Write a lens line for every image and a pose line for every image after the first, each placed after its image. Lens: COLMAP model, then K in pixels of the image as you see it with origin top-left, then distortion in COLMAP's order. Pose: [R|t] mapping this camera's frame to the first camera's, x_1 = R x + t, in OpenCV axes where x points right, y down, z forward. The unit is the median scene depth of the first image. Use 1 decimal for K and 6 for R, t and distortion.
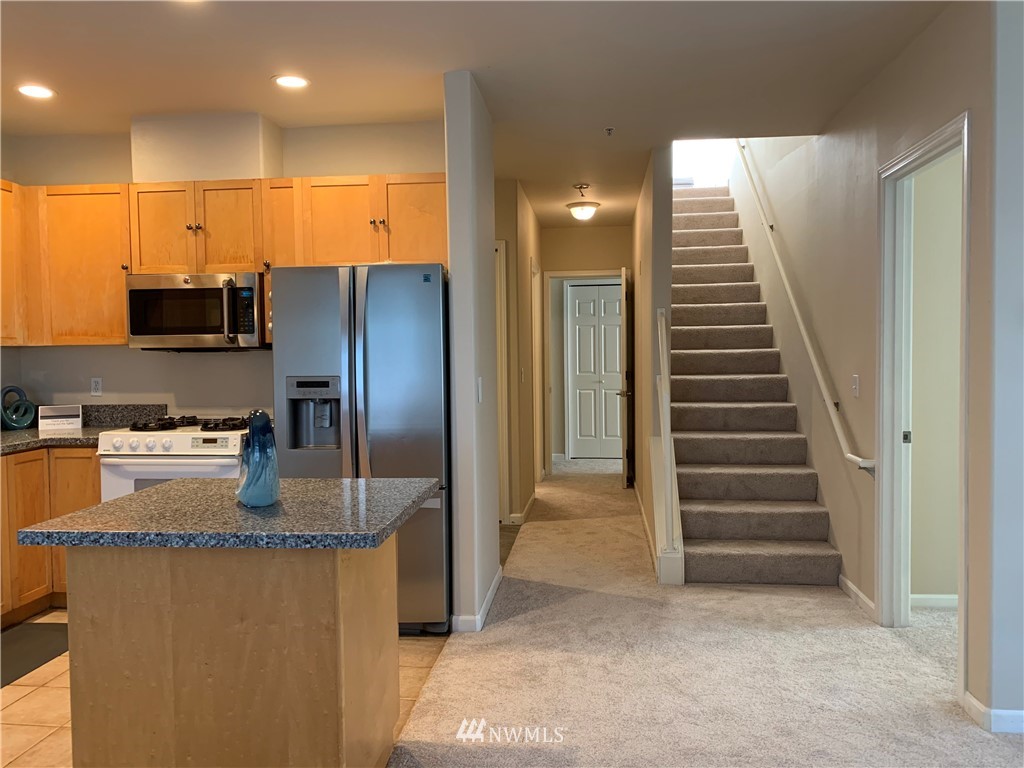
lens RADIAL K [[787.7, 0, 508.2], [0, 787.7, 379.1], [0, 0, 1]] dist [0.076946, -0.094489]
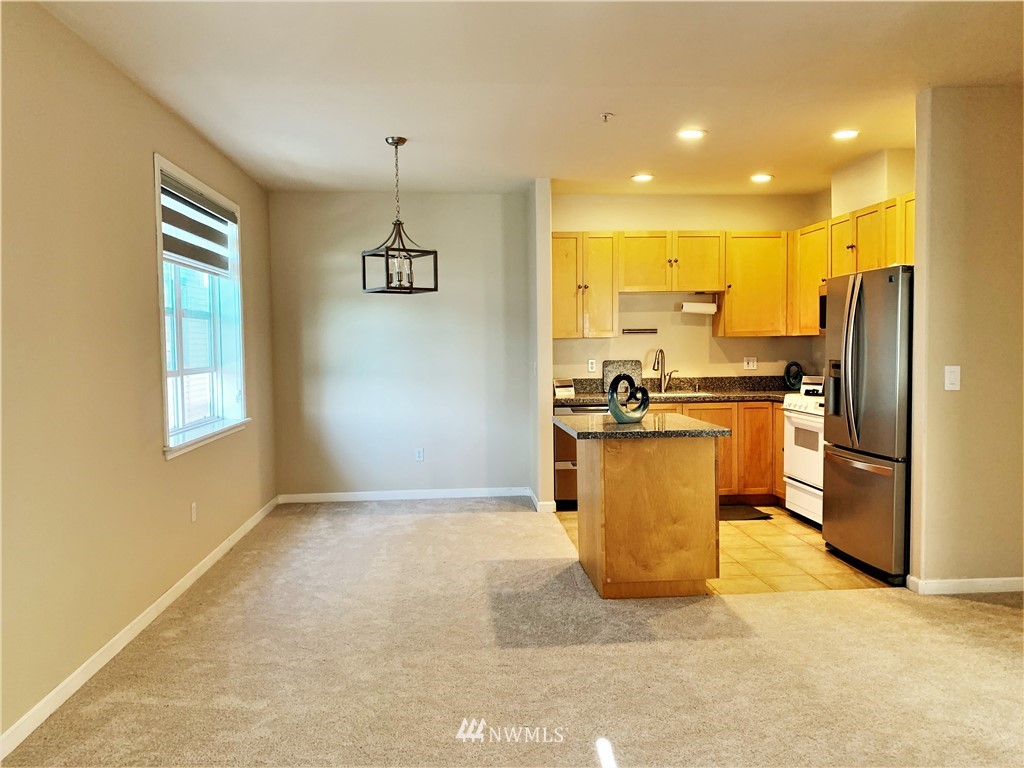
lens RADIAL K [[787.7, 0, 508.2], [0, 787.7, 379.1], [0, 0, 1]] dist [0.076946, -0.094489]
pose [[0.194359, 0.053555, -0.979467, 0.859109], [-0.028772, 0.998390, 0.048880, -0.019296], [0.980508, 0.018681, 0.195587, 0.193705]]
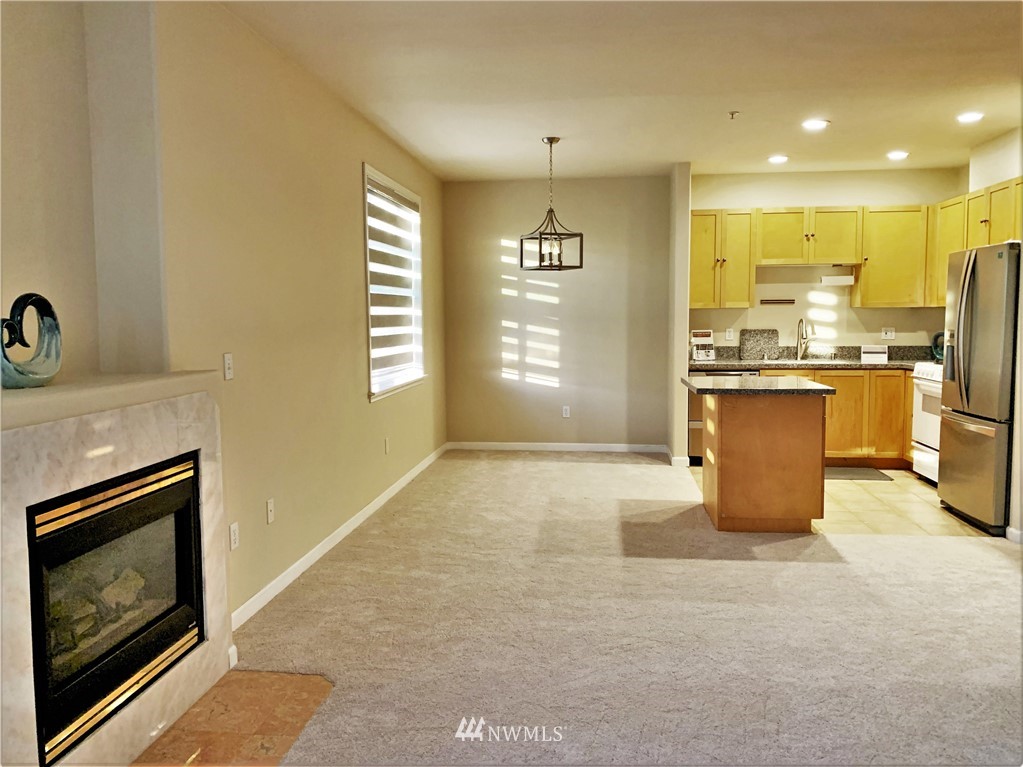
lens RADIAL K [[786.9, 0, 507.7], [0, 786.9, 378.6], [0, 0, 1]] dist [0.076946, -0.094489]
pose [[0.001300, 0.092892, -0.995675, 1.071519], [-0.033034, 0.995137, 0.092799, -0.021200], [0.999453, 0.032770, 0.004362, 0.187236]]
